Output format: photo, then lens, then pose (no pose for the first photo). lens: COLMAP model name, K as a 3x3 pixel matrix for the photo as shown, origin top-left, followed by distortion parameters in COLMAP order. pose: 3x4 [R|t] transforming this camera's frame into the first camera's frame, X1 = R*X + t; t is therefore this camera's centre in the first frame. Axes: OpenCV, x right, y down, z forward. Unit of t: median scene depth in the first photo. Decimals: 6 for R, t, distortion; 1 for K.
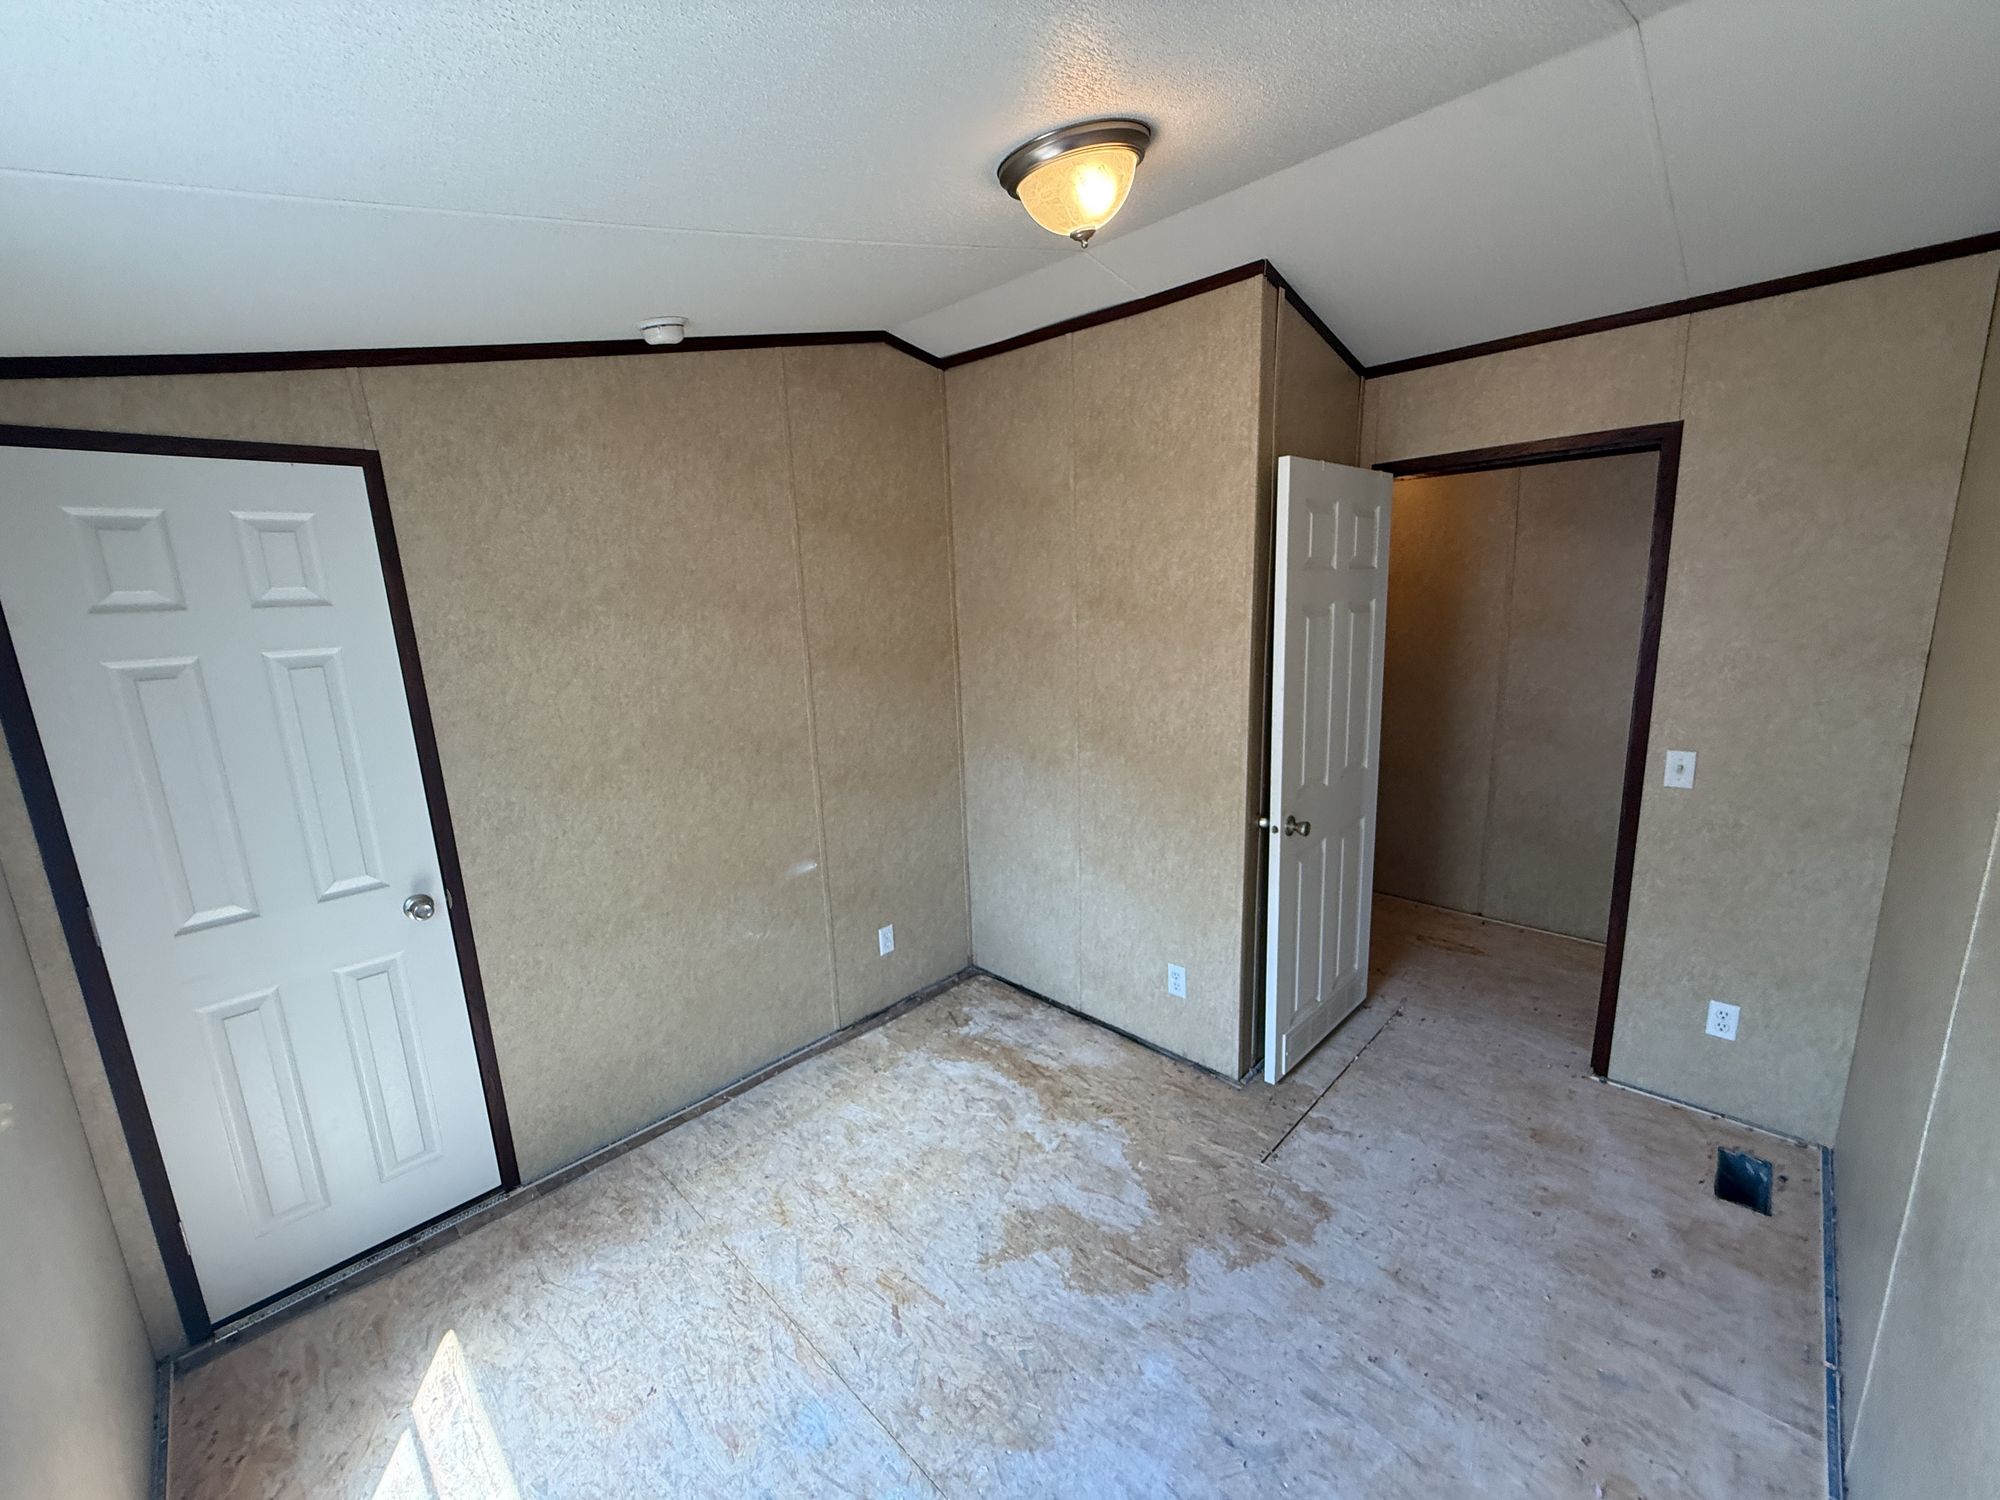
lens RADIAL K [[797.7, 0, 1003.6], [0, 797.7, 748.8], [0, 0, 1]] dist [0.002811, -0.000617]
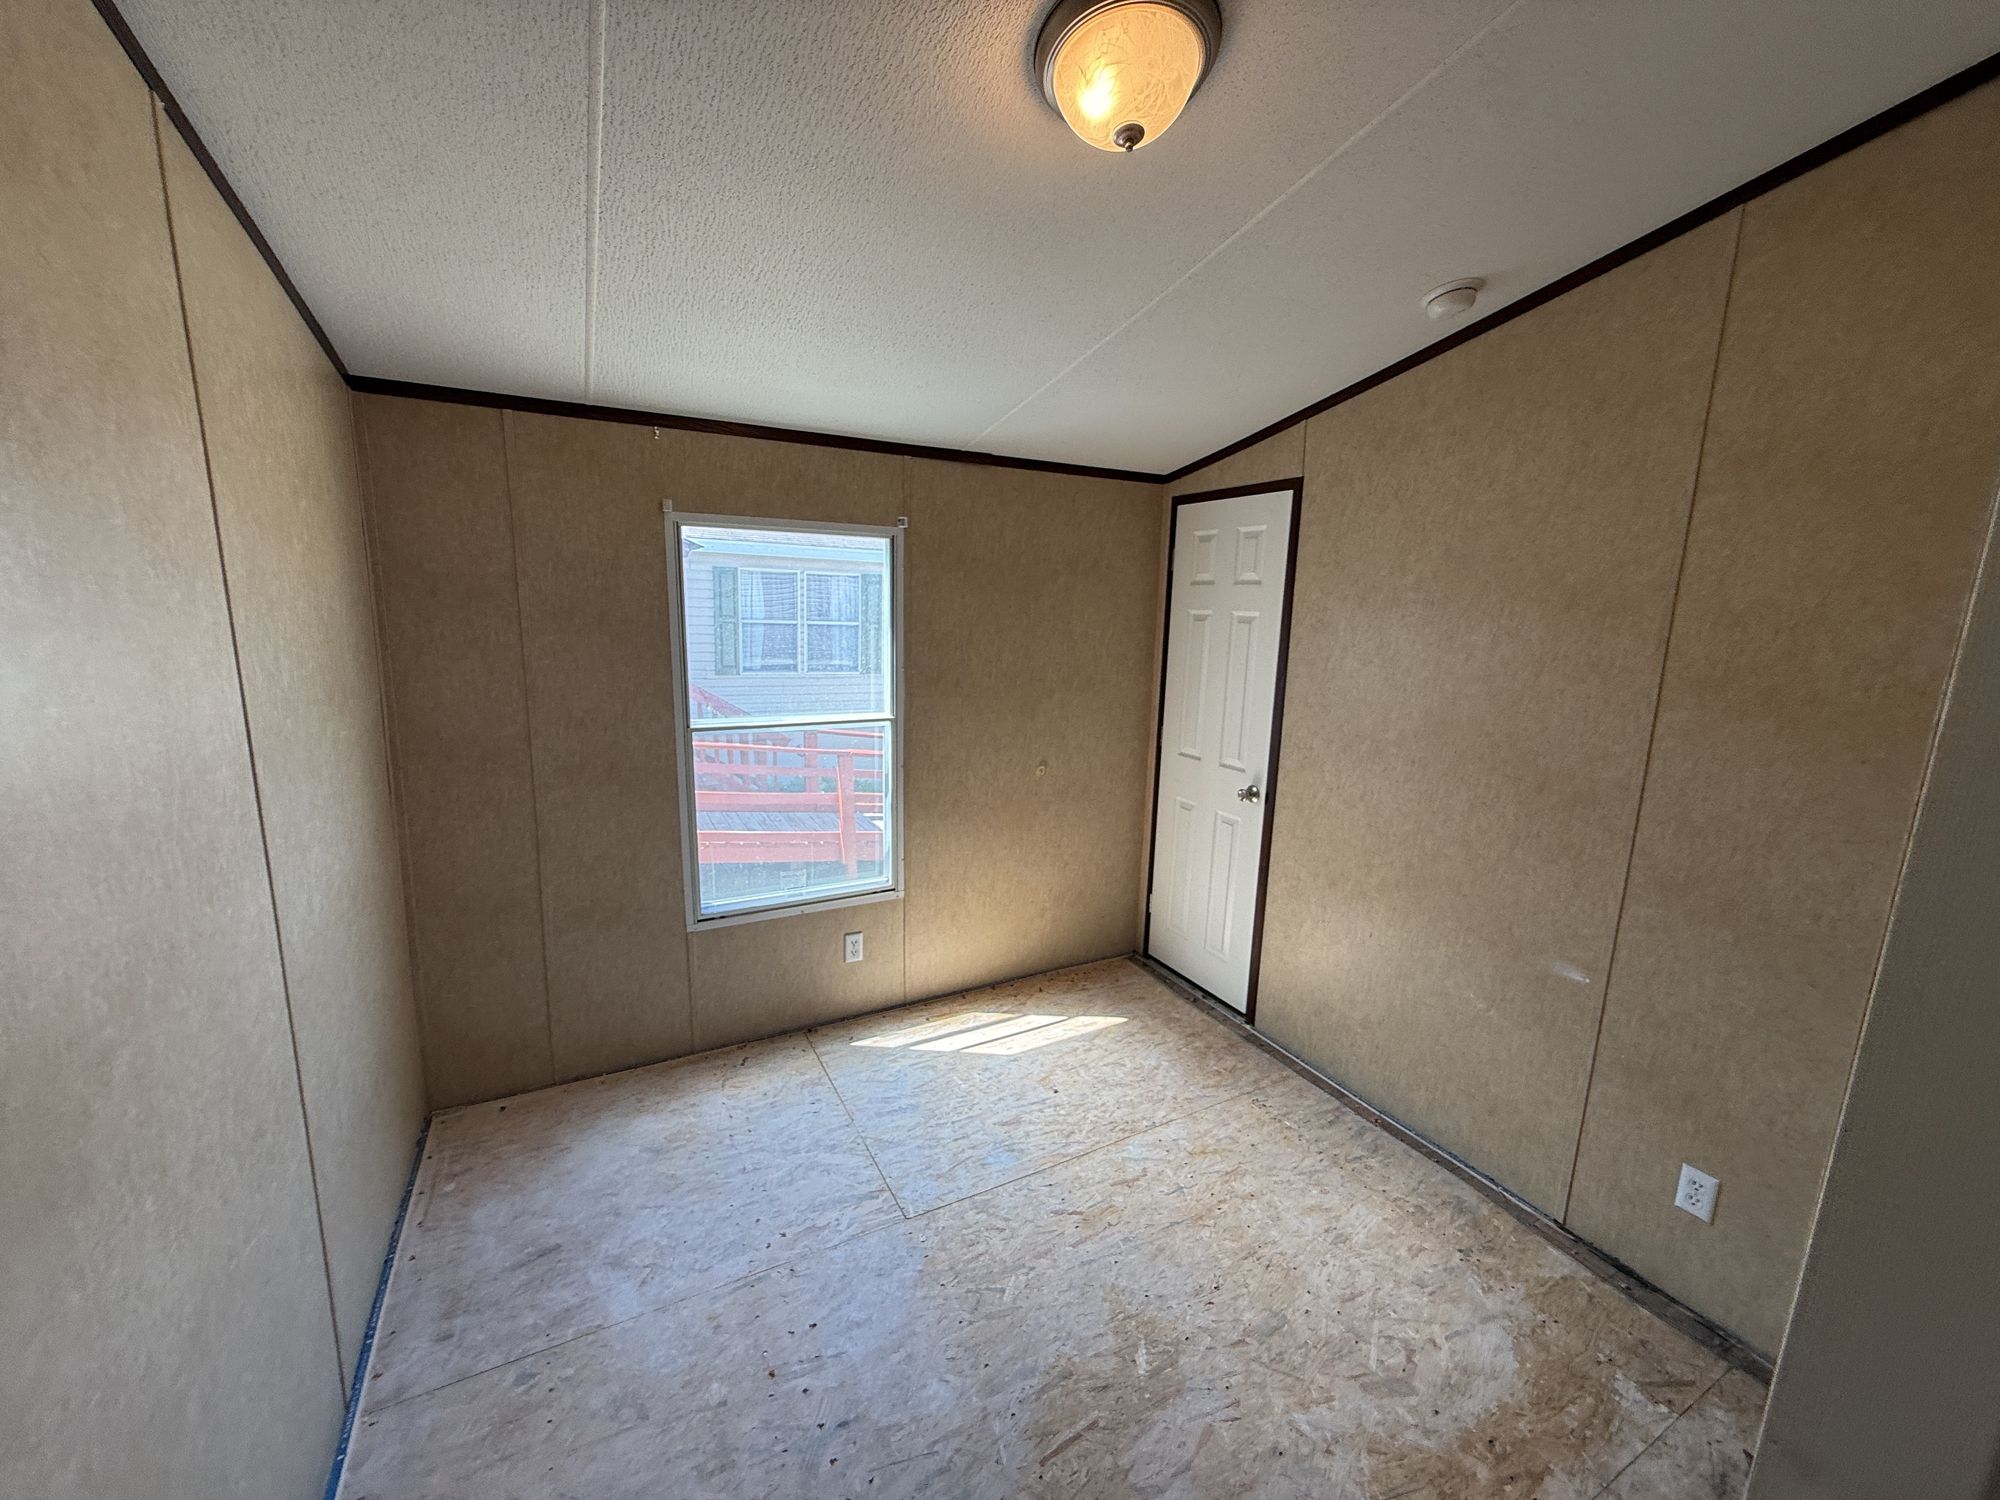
lens RADIAL K [[797.7, 0, 997.5], [0, 797.7, 747.3], [0, 0, 1]] dist [0.002811, -0.000617]
pose [[-0.300571, 0.206603, -0.931113, 0.750136], [-0.202799, 0.940087, 0.274060, -0.188015], [0.931949, 0.271204, -0.240664, 0.908494]]
